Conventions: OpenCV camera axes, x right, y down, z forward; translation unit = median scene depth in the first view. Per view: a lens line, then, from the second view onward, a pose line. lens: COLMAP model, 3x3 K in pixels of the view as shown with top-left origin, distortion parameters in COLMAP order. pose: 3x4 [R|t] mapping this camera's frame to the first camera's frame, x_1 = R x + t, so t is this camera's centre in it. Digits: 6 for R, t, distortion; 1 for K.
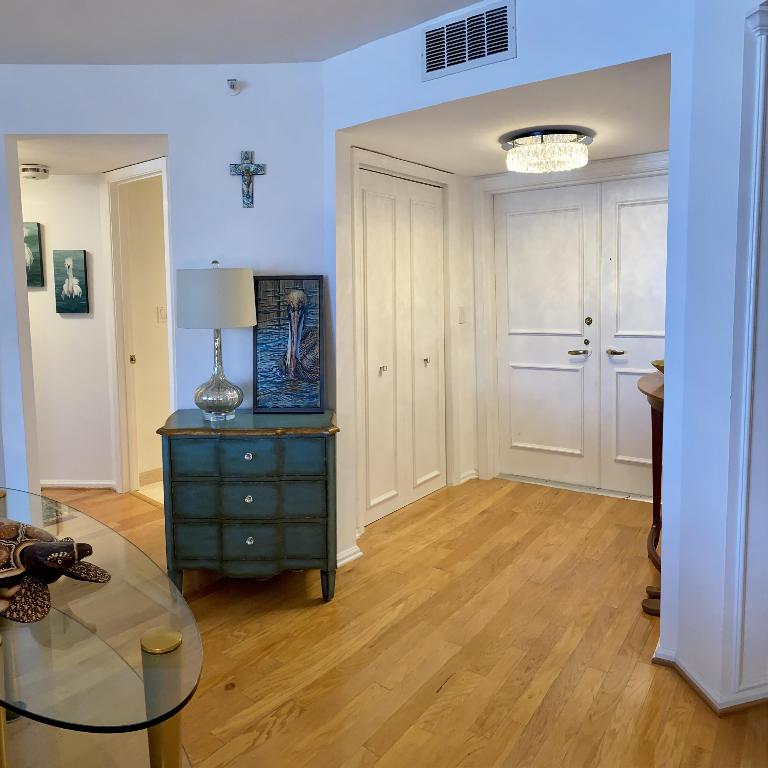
lens RADIAL K [[613.1, 0, 384.3], [0, 613.1, 358.2], [0, 0, 1]] dist [-0.070745, 0.032457]
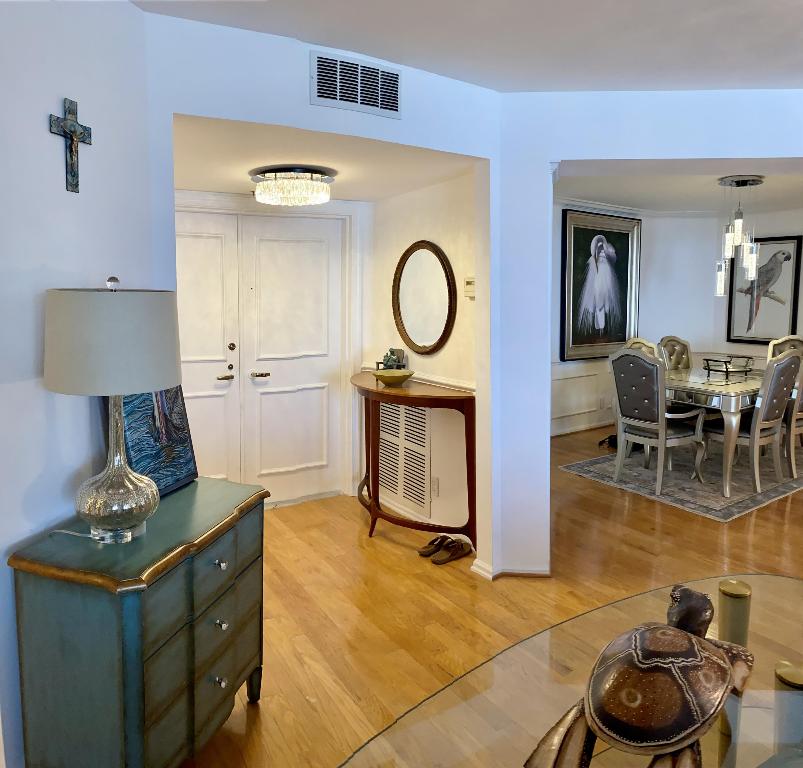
lens RADIAL K [[641.6, 0, 403.0], [0, 641.6, 358.4], [0, 0, 1]] dist [-0.074363, -0.000737]
pose [[0.310489, -0.066640, 0.948238, -0.742970], [0.102057, 0.994111, 0.036447, -0.063716], [-0.945082, 0.085458, 0.315462, 0.491621]]
